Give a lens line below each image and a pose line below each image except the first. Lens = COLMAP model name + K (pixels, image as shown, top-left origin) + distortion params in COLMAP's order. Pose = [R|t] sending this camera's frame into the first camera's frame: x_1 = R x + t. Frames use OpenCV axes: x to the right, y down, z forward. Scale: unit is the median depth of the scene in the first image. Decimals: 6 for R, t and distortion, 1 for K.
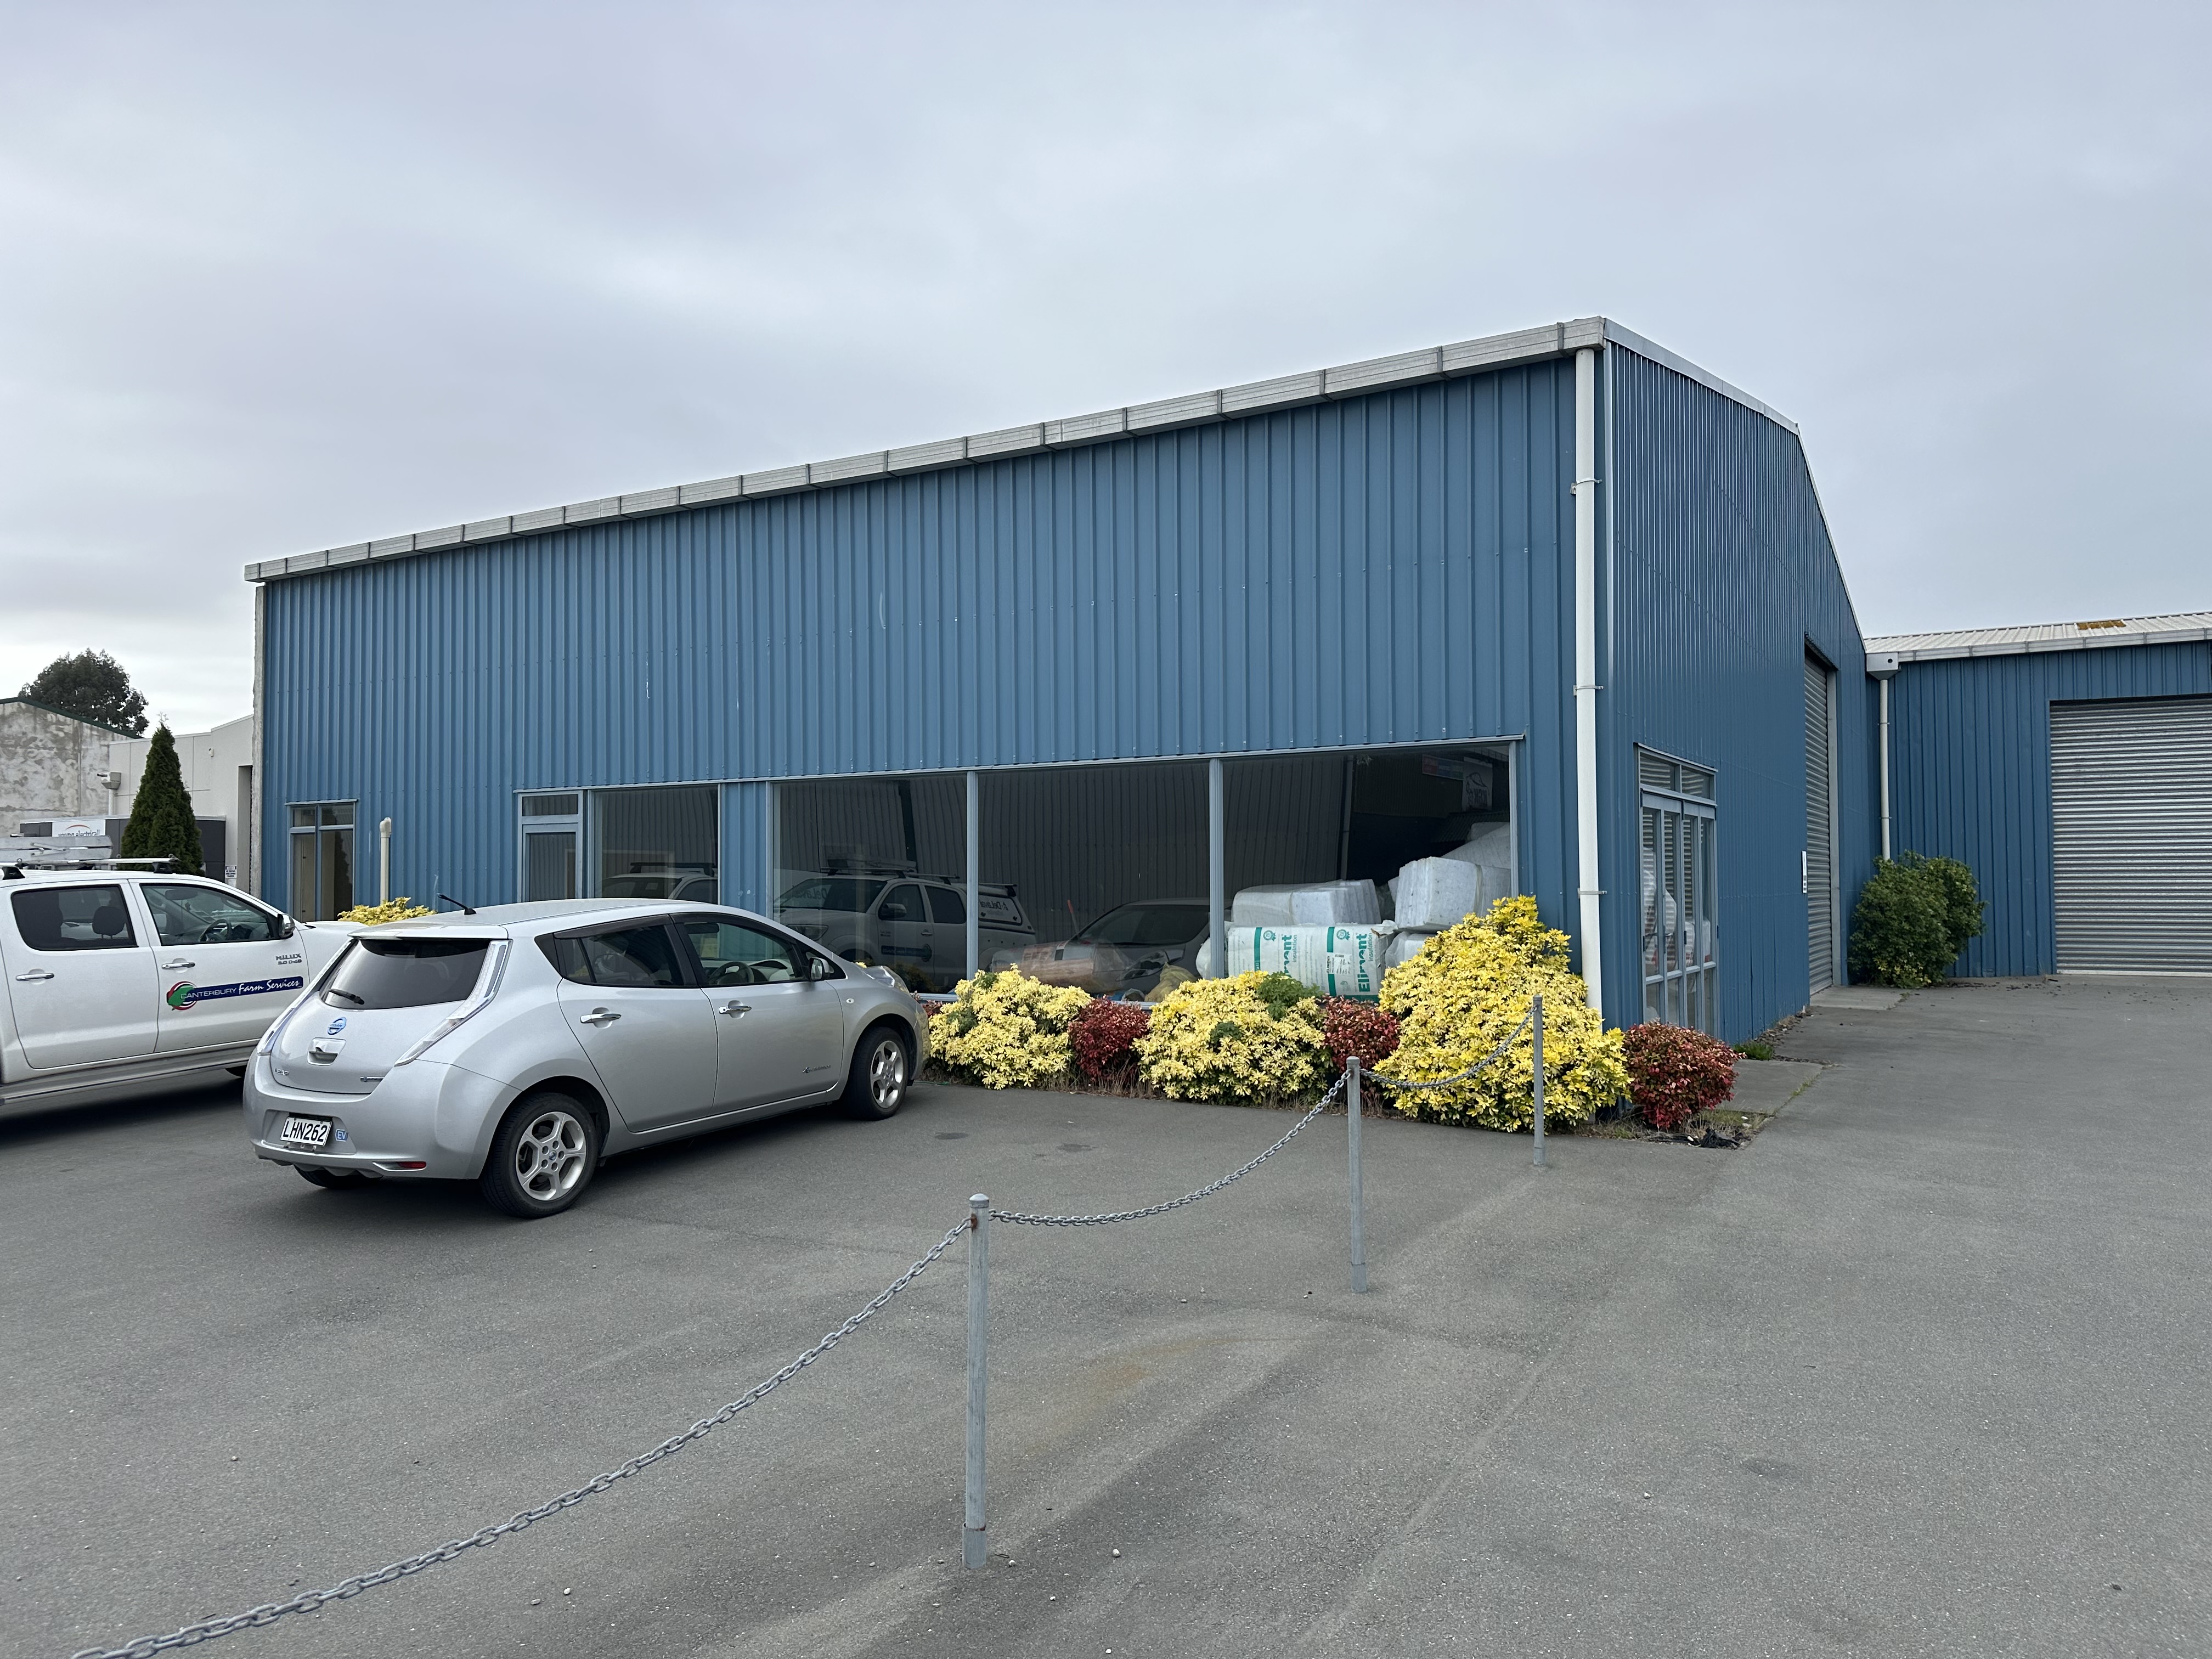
lens RADIAL K [[1534.1, 0, 1106.0], [0, 1534.1, 829.5], [0, 0, 1]] dist [0.049691, -0.004218]
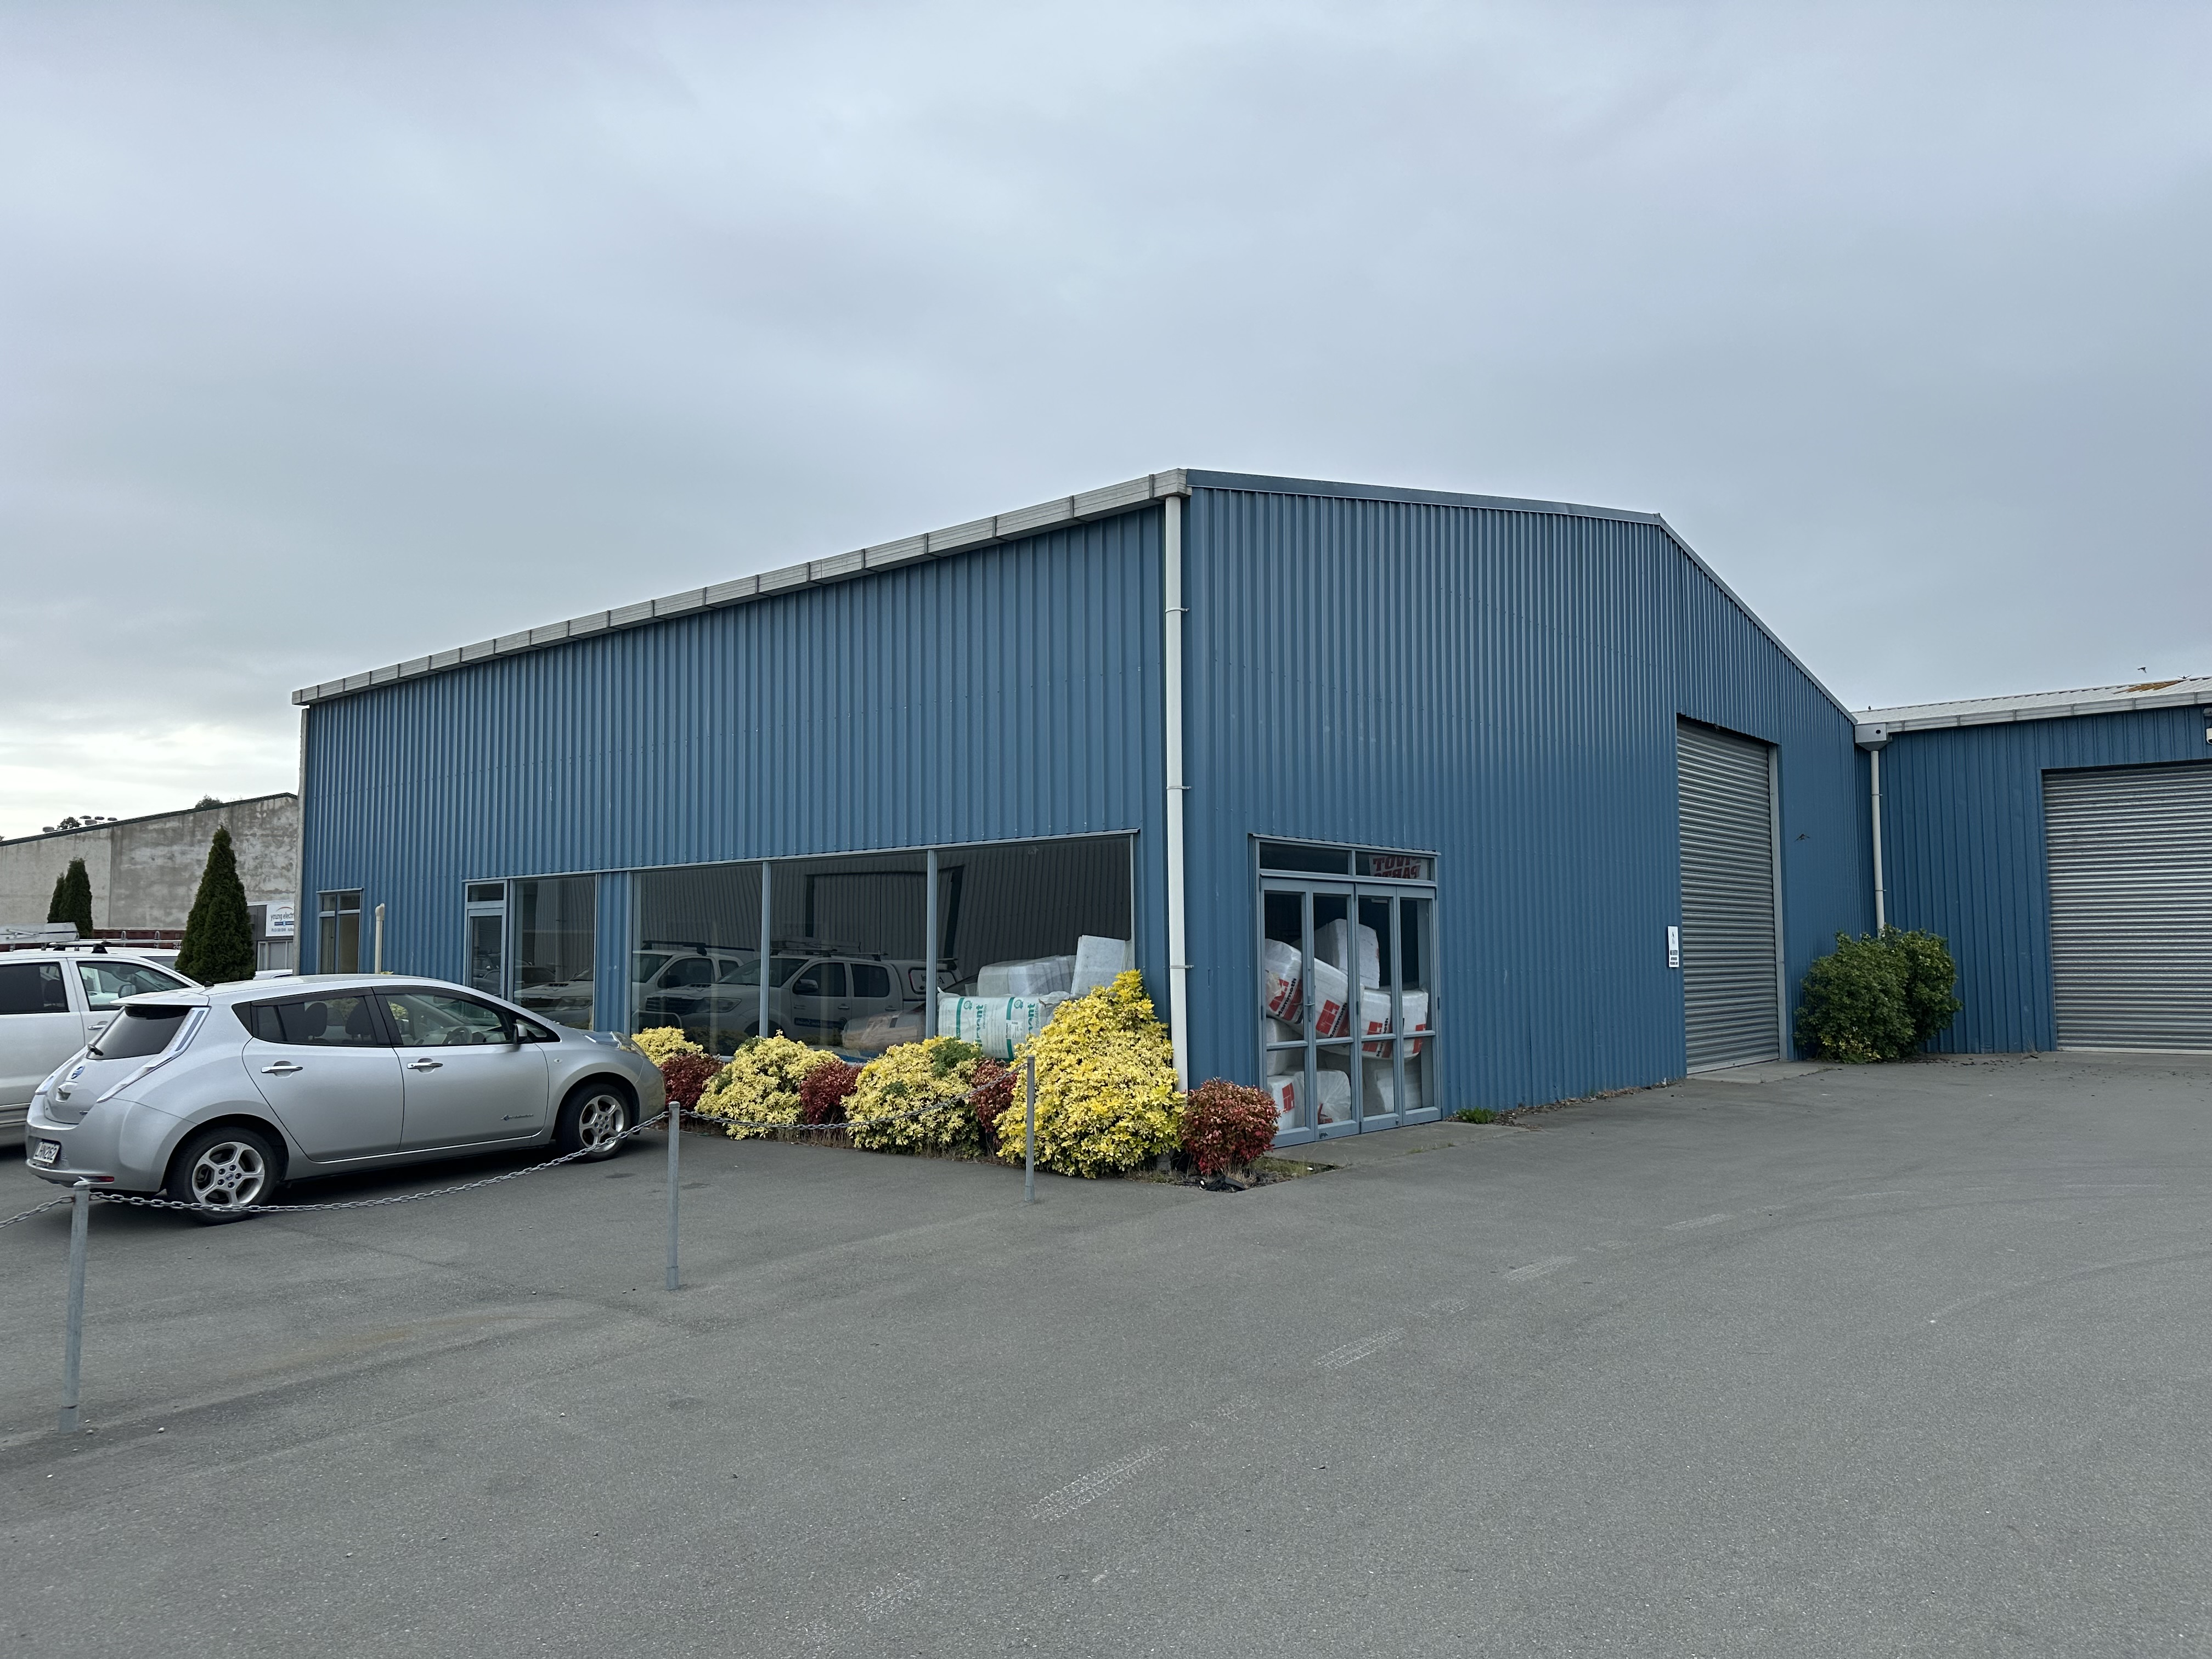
lens RADIAL K [[1557.2, 0, 1110.4], [0, 1557.2, 821.1], [0, 0, 1]] dist [0.049157, -0.049915]
pose [[0.989224, -0.014843, -0.145657, 0.411462], [0.007232, 0.998587, -0.052645, -0.006190], [0.146232, 0.051024, 0.987934, -0.142339]]
